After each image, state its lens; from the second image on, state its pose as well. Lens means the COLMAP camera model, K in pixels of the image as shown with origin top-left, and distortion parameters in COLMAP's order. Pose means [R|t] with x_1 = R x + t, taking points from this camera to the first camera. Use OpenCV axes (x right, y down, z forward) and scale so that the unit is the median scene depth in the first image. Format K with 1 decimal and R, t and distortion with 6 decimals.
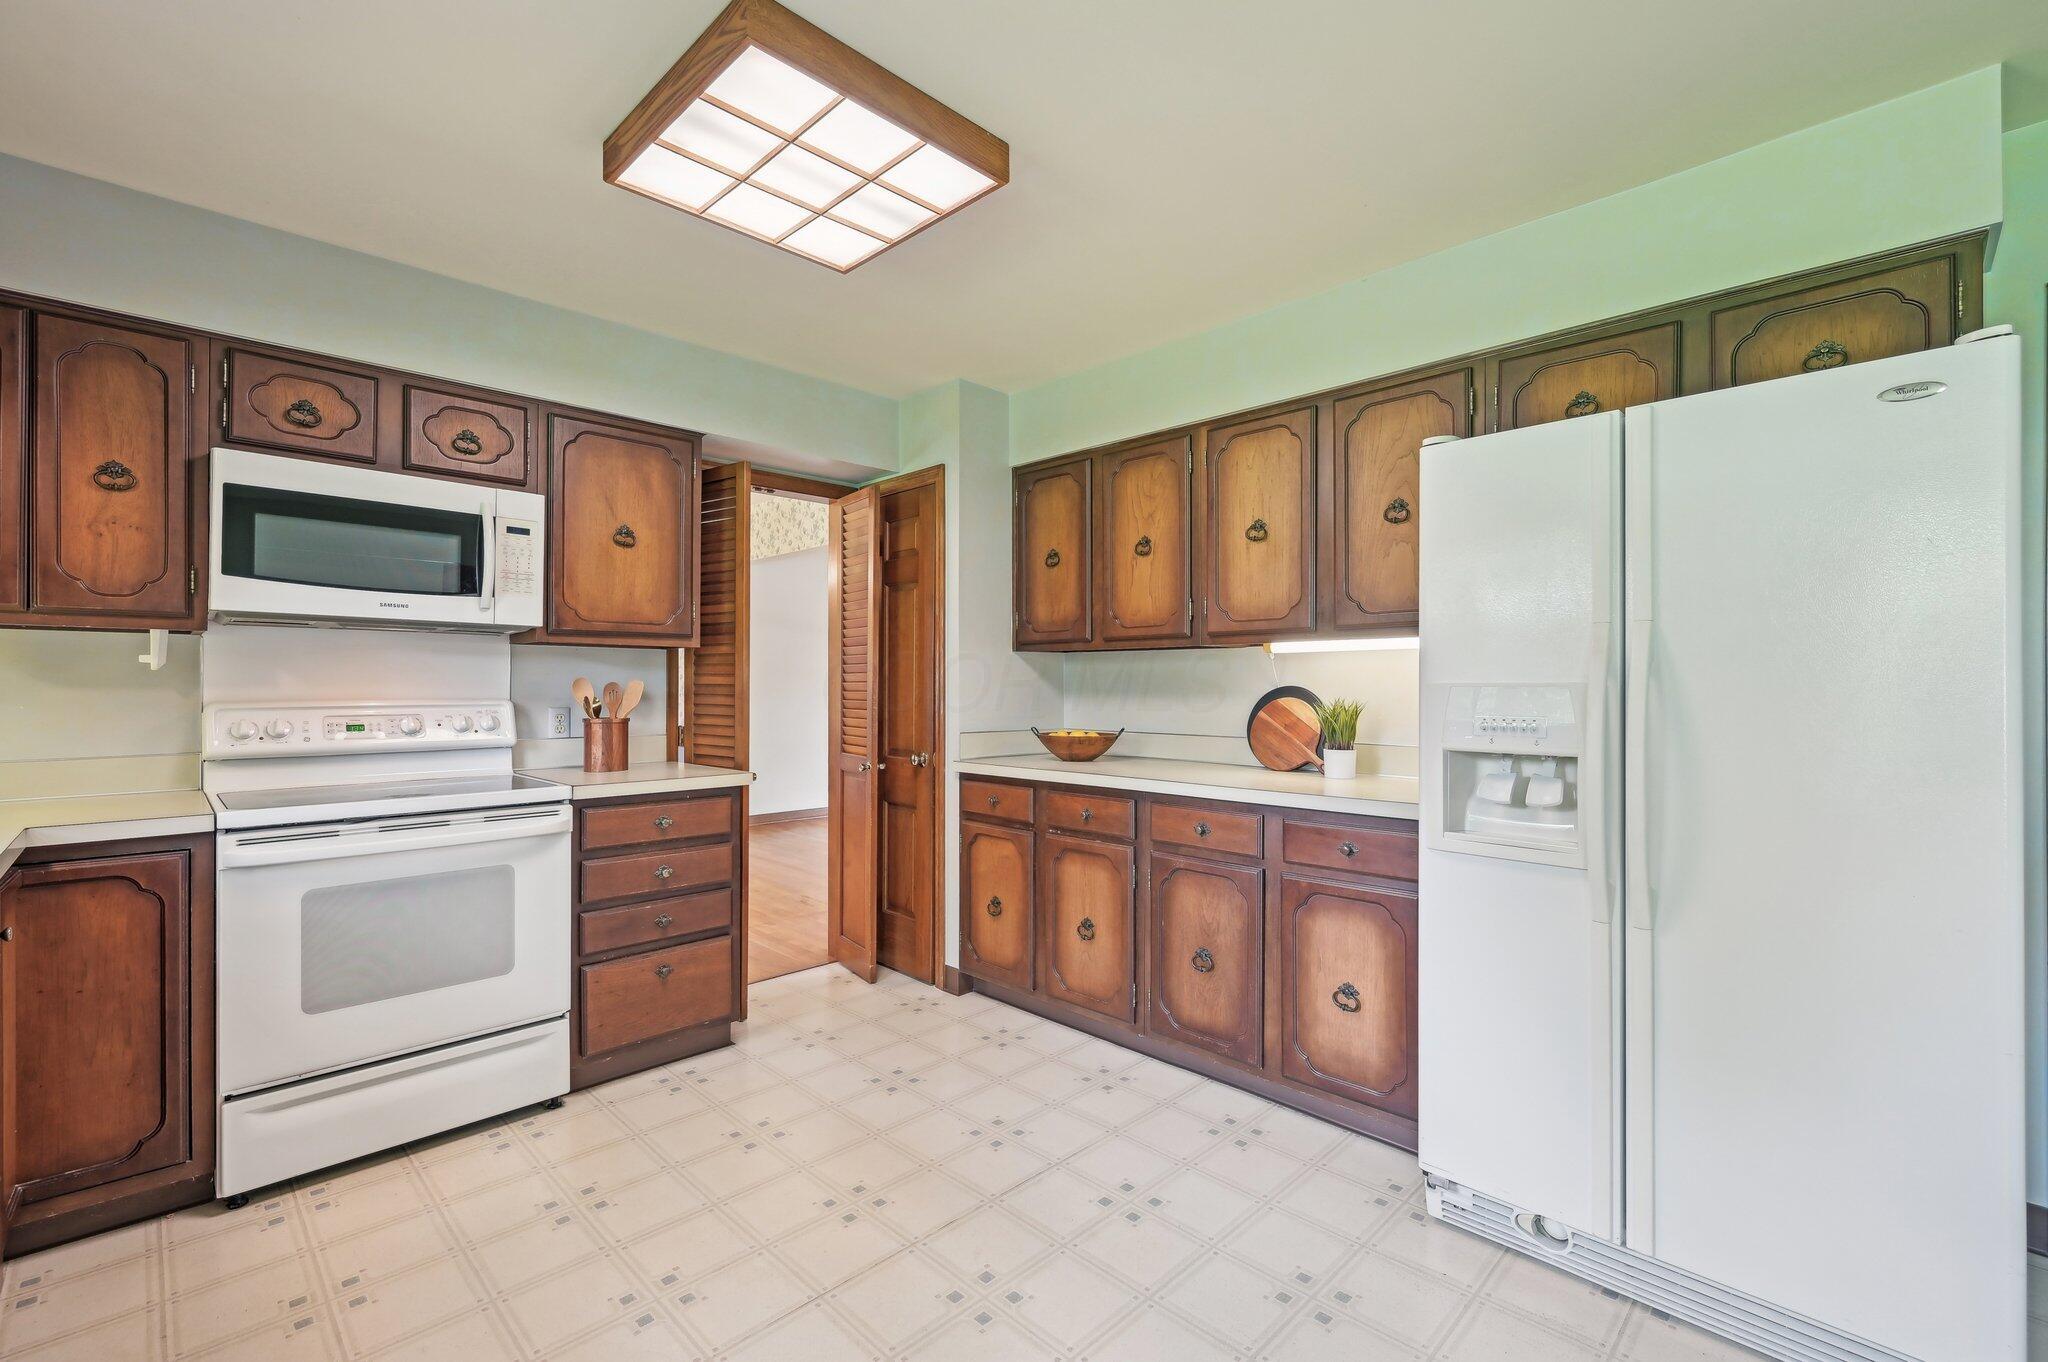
lens RADIAL K [[886.9, 0, 1031.3], [0, 886.9, 683.9], [0, 0, 1]] dist [-0.002272, 0.000085]
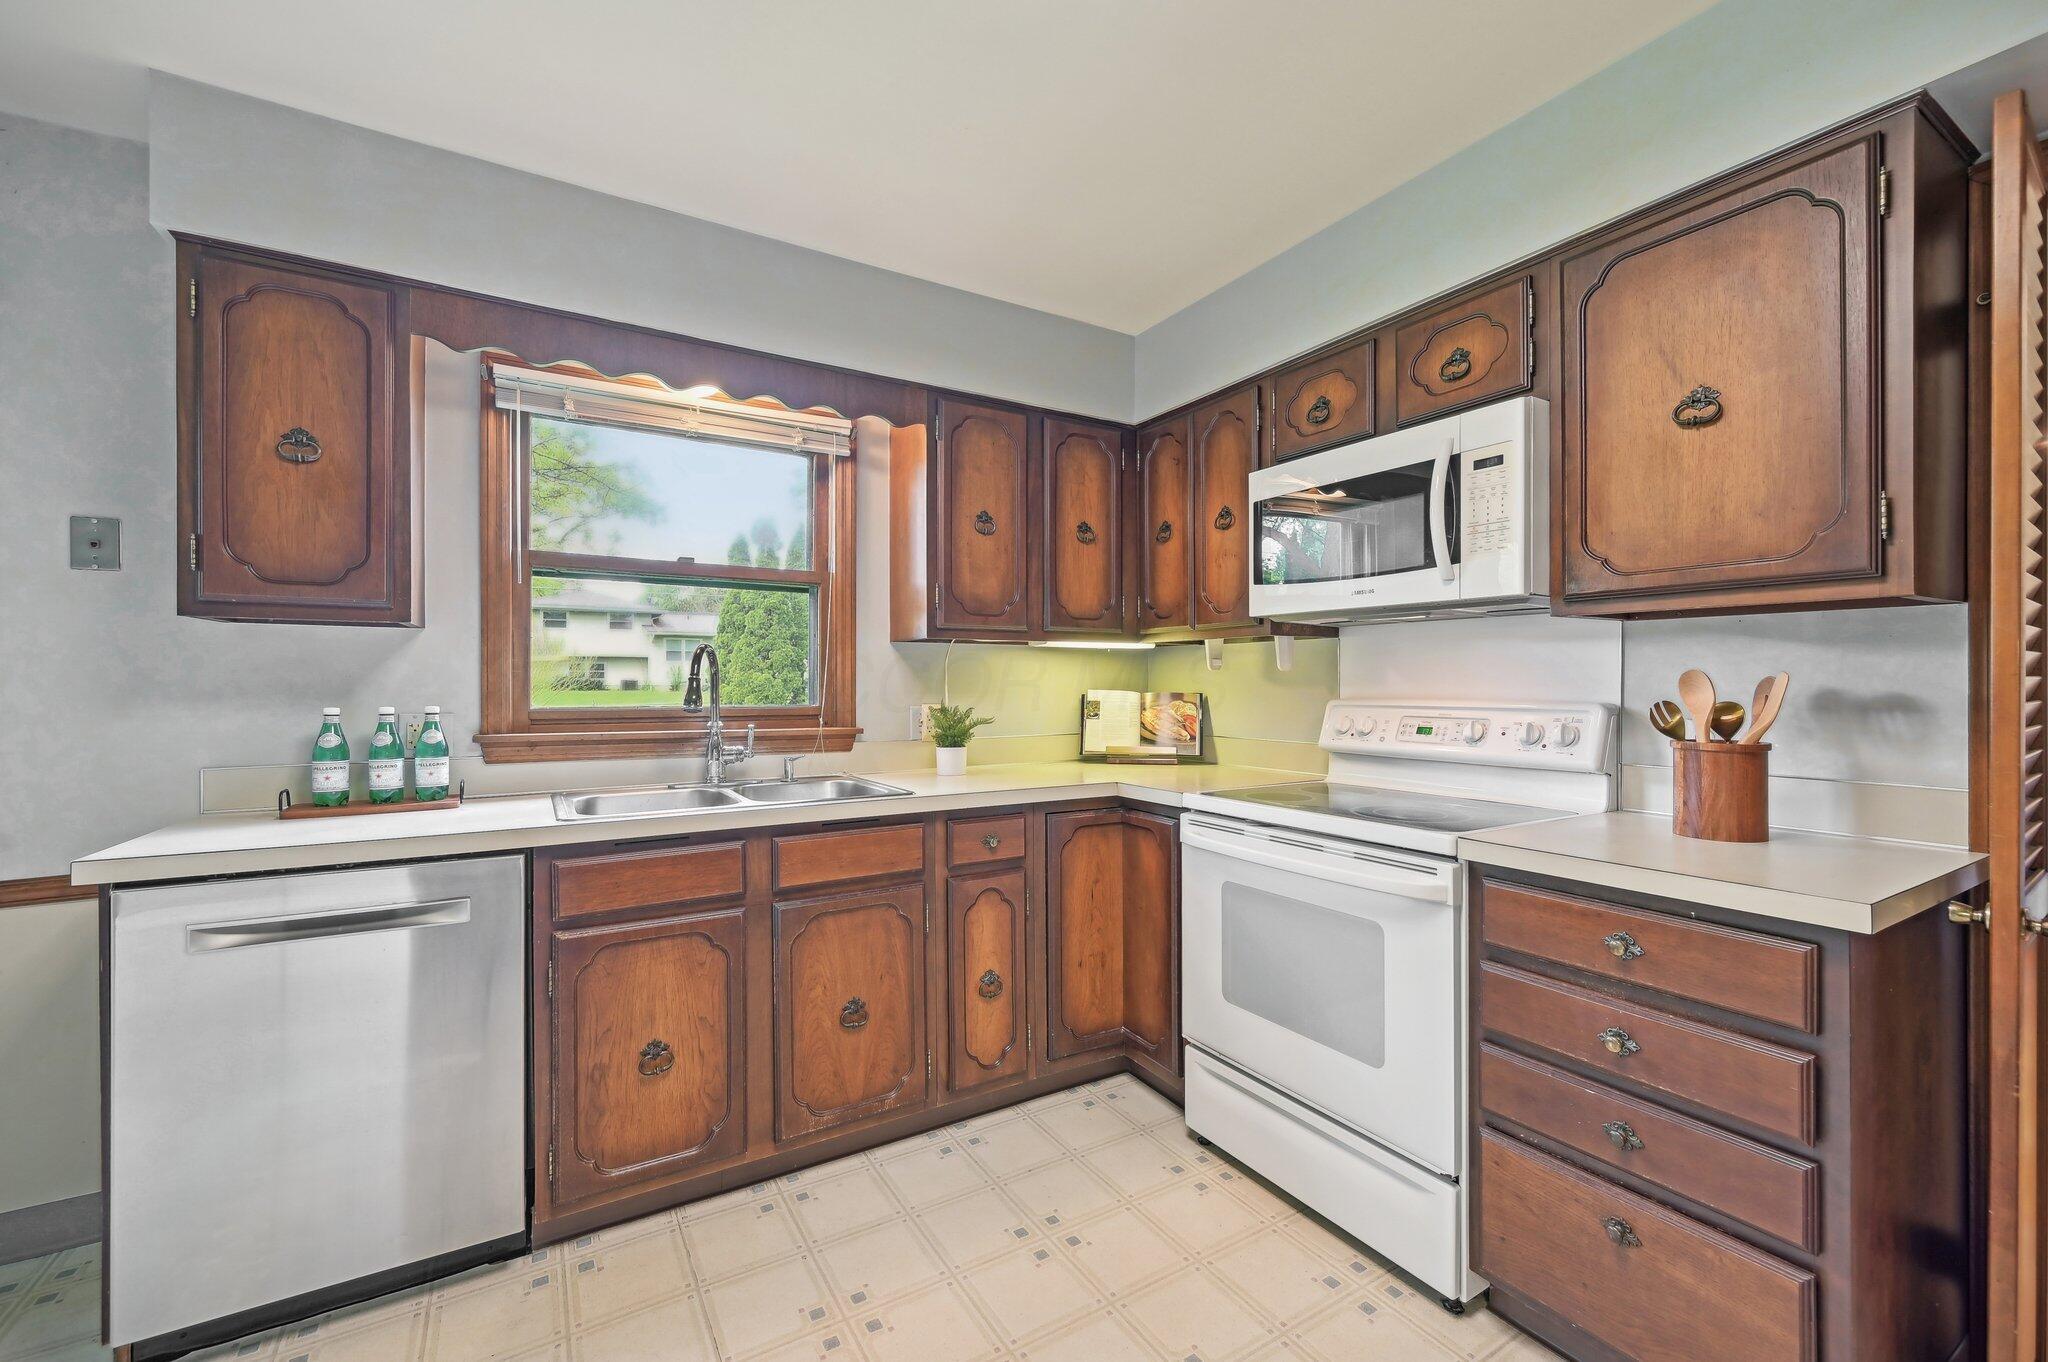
lens RADIAL K [[825.8, 0, 1015.7], [0, 825.8, 685.4], [0, 0, 1]] dist [-0.001686, 0.000115]
pose [[-0.243338, 0.002429, -0.969939, 0.148929], [0.002970, 0.999994, 0.001759, 0.001197], [0.969937, -0.002453, -0.243343, 0.819282]]
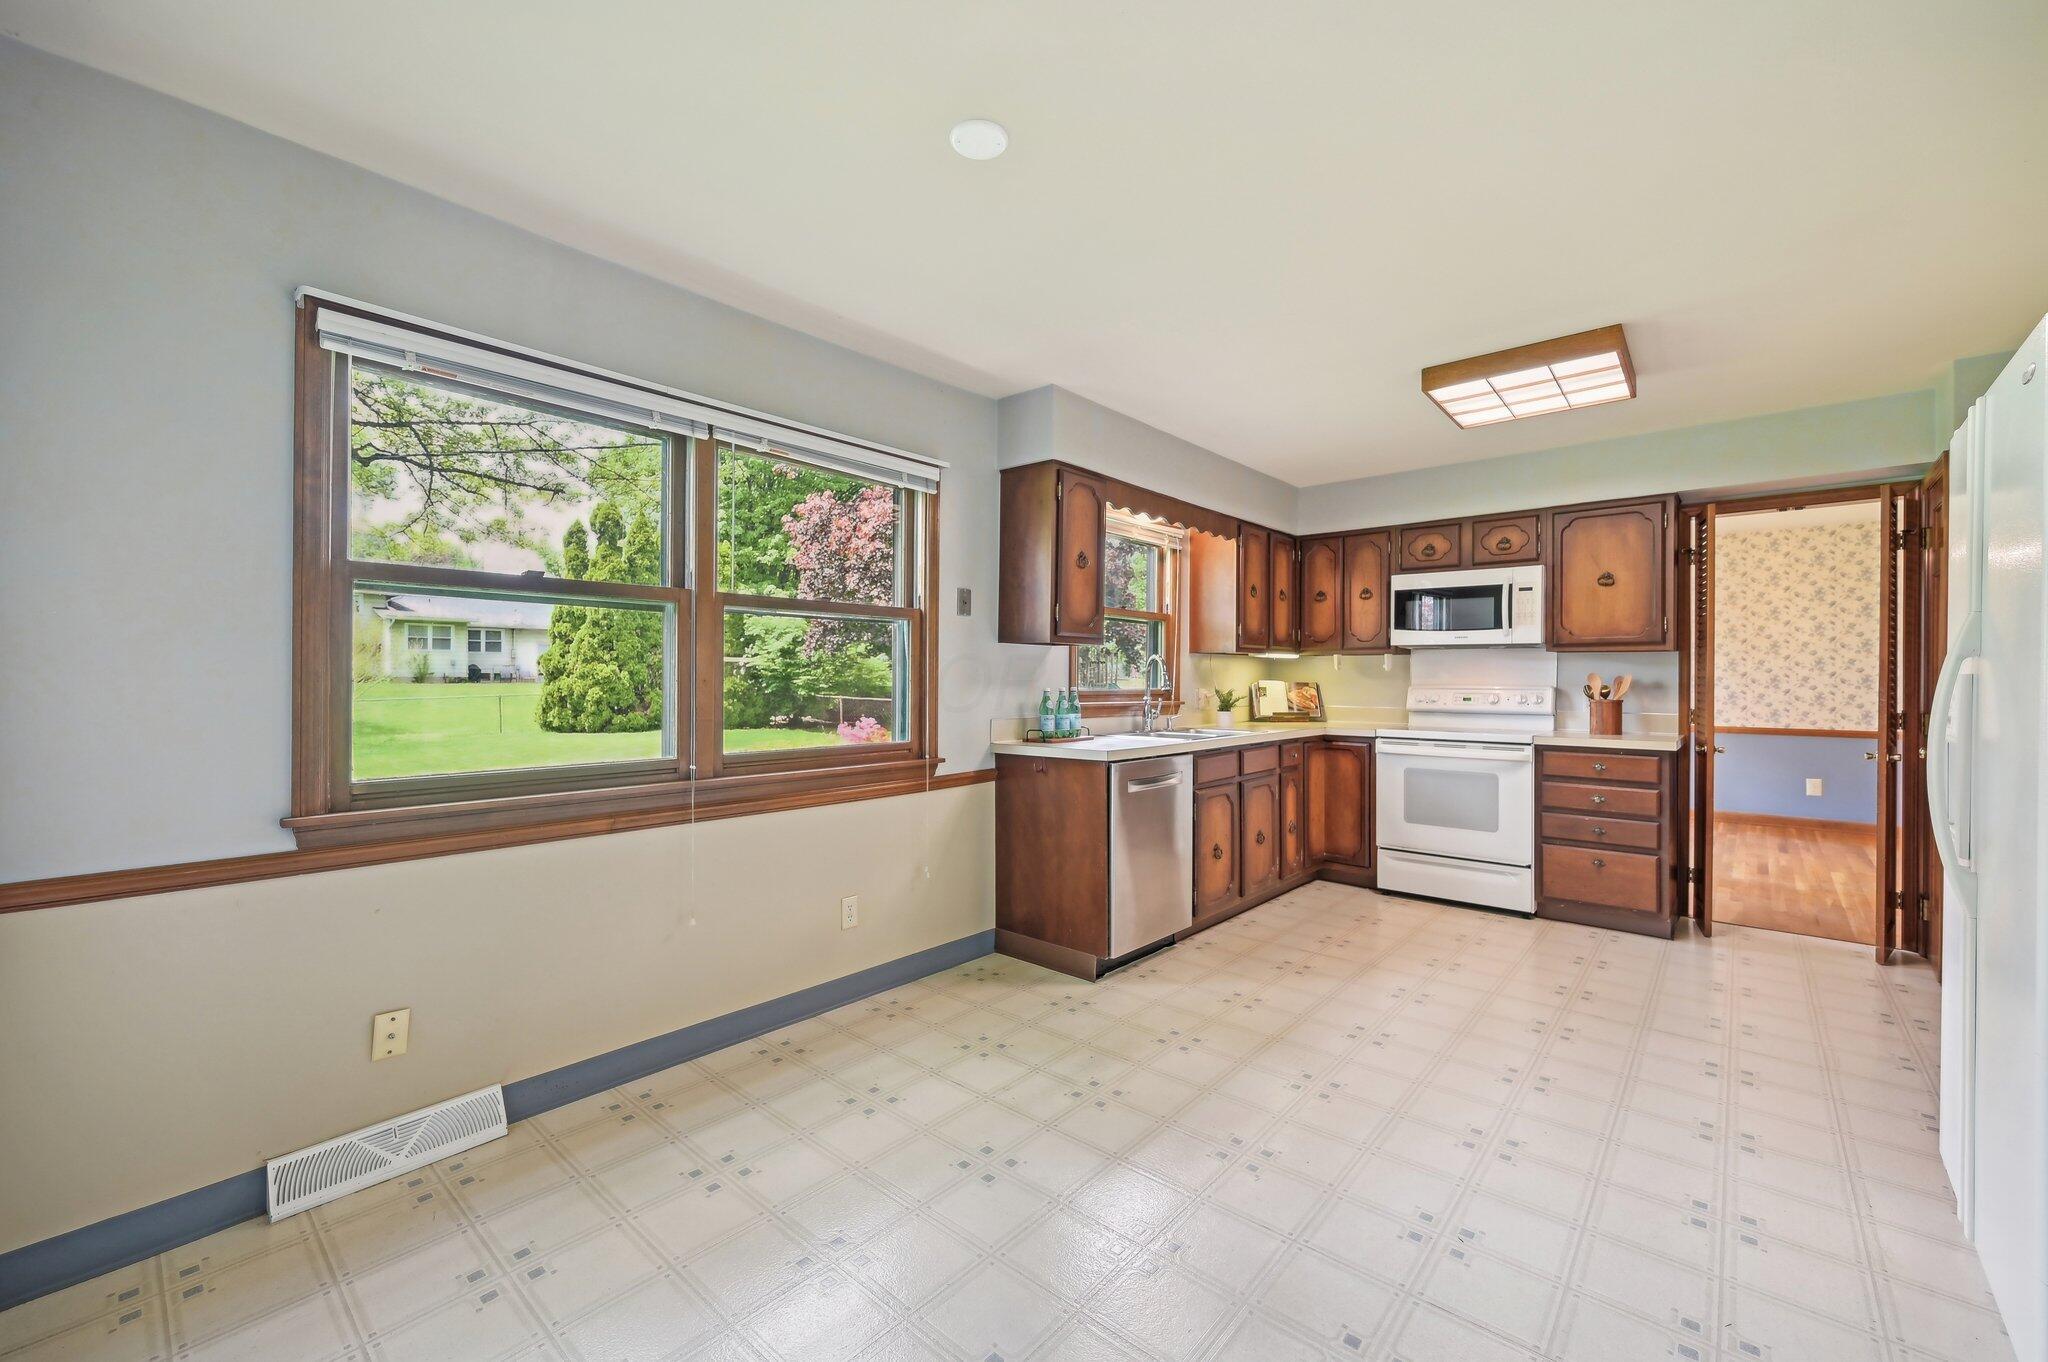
lens RADIAL K [[825.8, 0, 1016.0], [0, 825.8, 677.2], [0, 0, 1]] dist [-0.001686, 0.000115]
pose [[0.054697, -0.000531, -0.998503, 1.017946], [-0.001307, 0.999999, -0.000603, 0.003205], [0.998502, 0.001338, 0.054696, -0.094139]]
